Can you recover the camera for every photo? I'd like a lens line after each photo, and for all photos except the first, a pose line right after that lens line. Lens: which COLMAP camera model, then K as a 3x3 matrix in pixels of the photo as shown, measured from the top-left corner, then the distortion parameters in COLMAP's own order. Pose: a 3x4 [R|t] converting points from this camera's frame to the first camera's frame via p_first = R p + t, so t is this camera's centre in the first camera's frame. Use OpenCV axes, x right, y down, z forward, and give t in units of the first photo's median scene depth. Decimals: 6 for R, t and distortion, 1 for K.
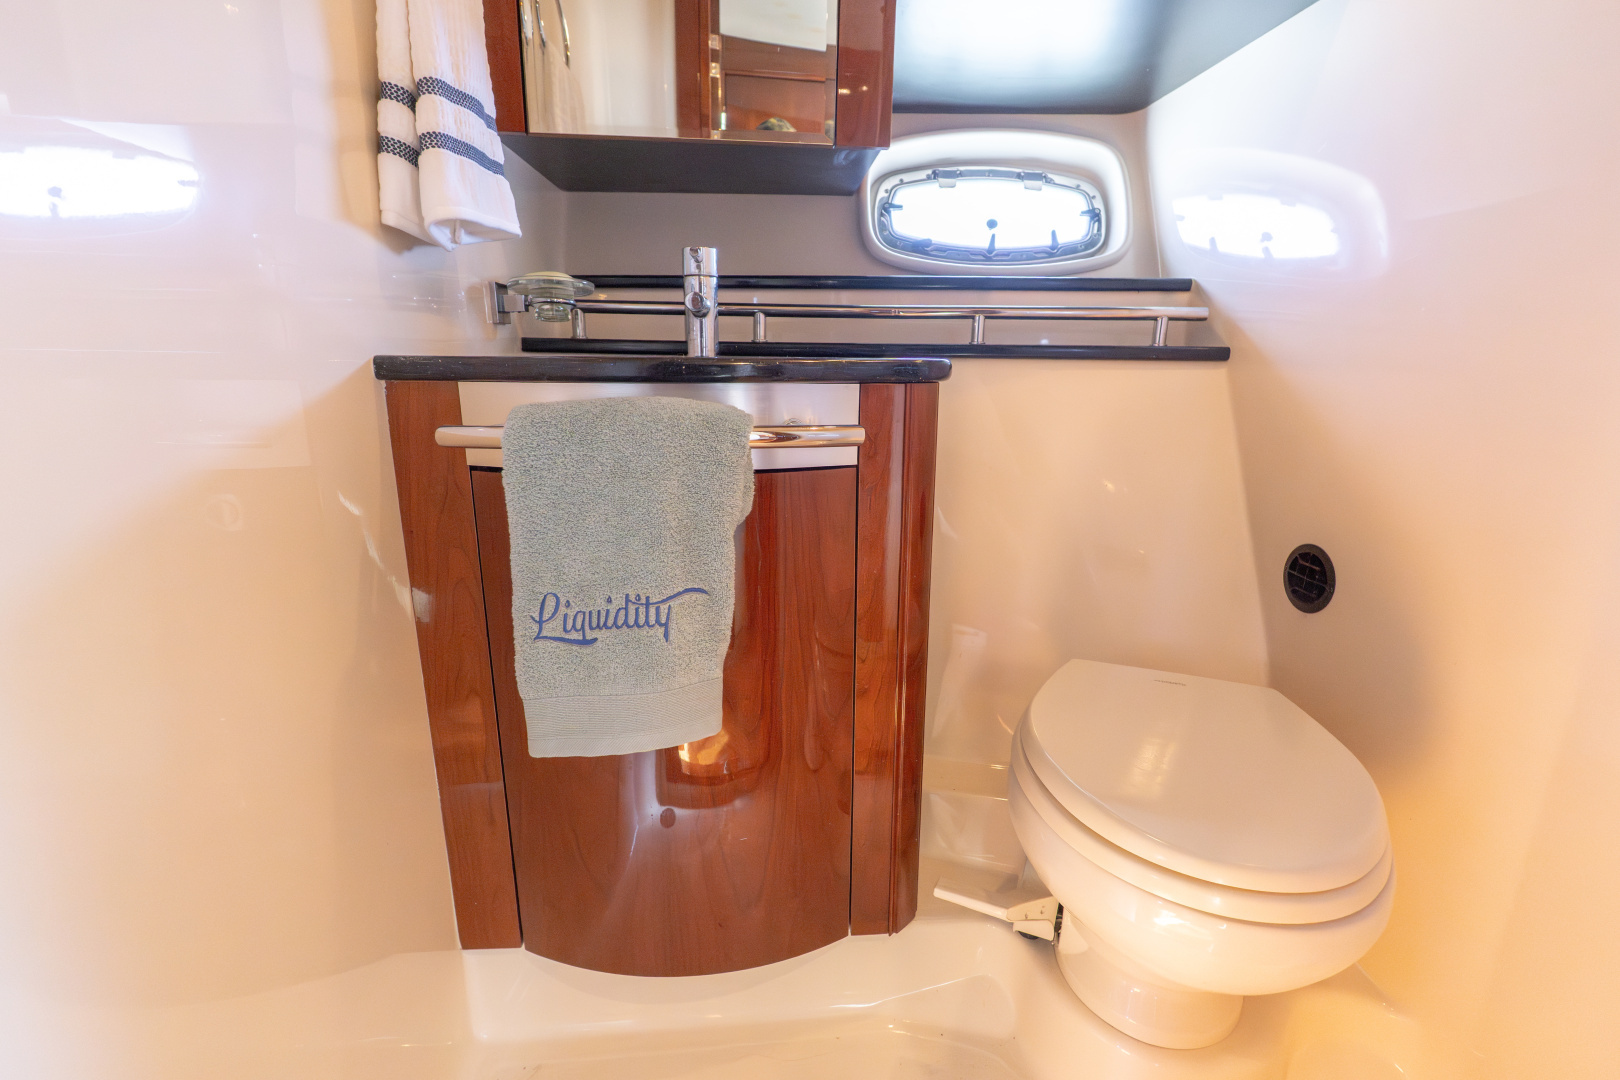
lens RADIAL K [[731.0, 0, 810.0], [0, 731.0, 540.0], [0, 0, 1]] dist [-0.024364, 0.007951]
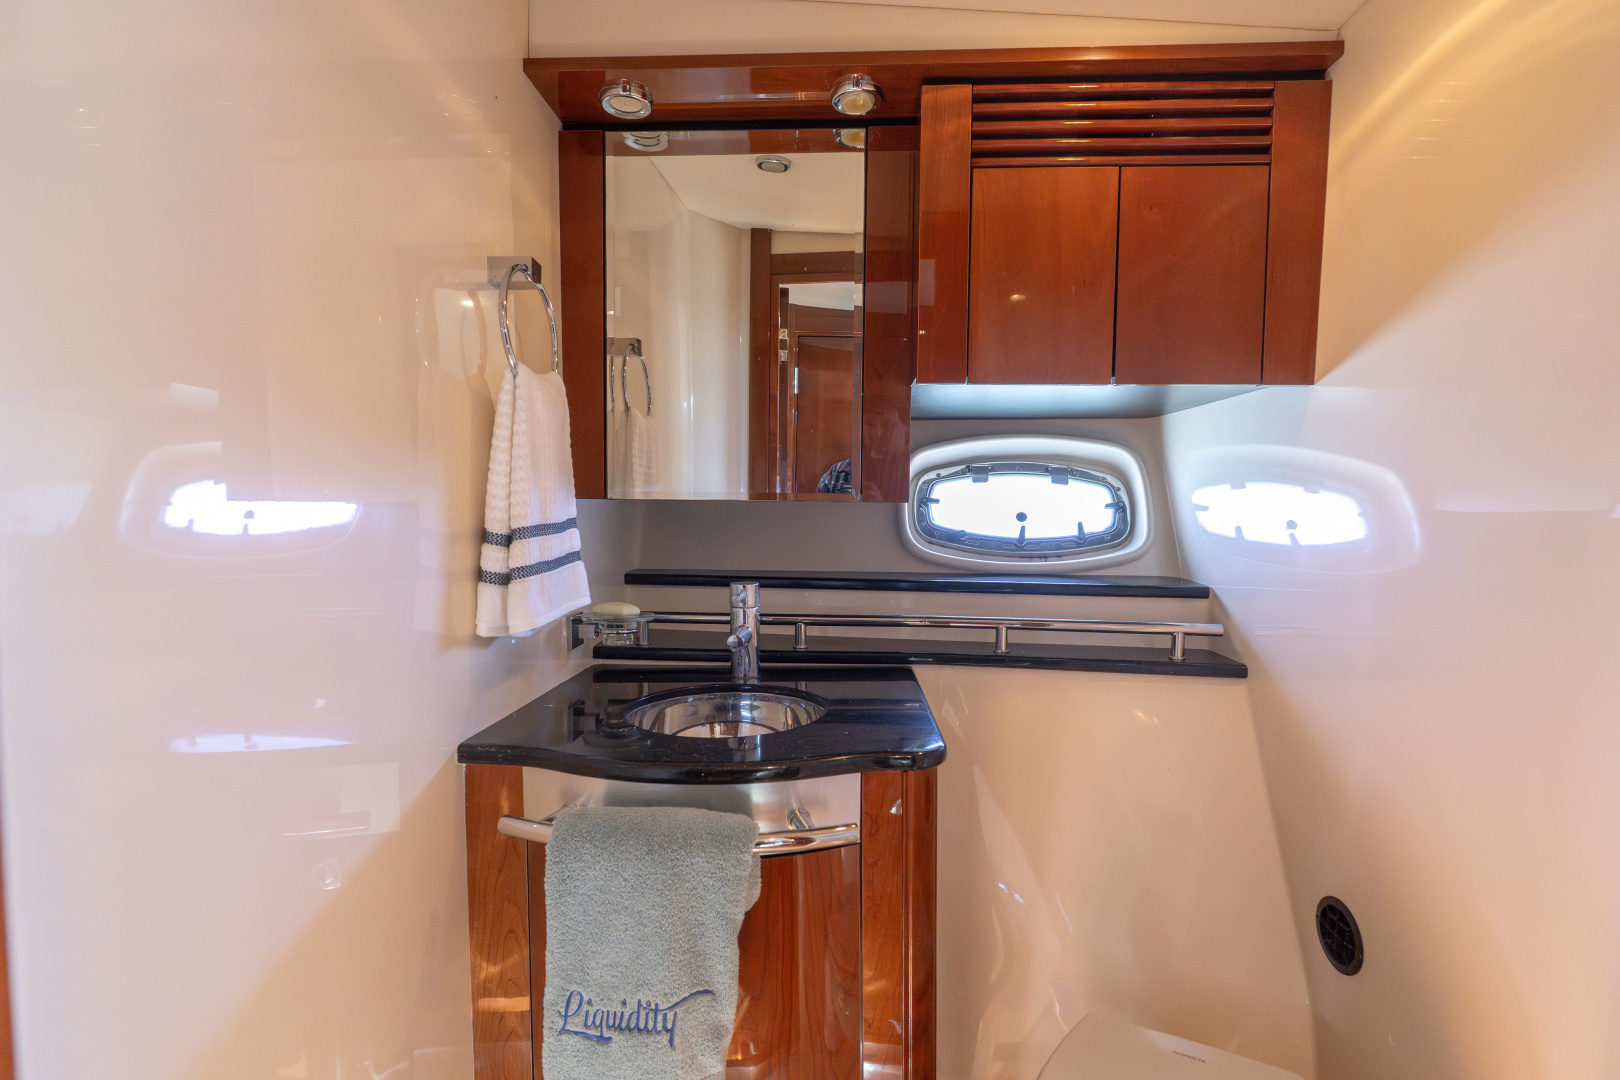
lens RADIAL K [[731.0, 0, 810.0], [0, 731.0, 540.0], [0, 0, 1]] dist [-0.024364, 0.007951]
pose [[0.993153, -0.004894, -0.116719, 0.128842], [-0.019701, 0.977796, -0.208633, -0.341349], [0.115149, 0.209504, 0.971004, -0.188801]]
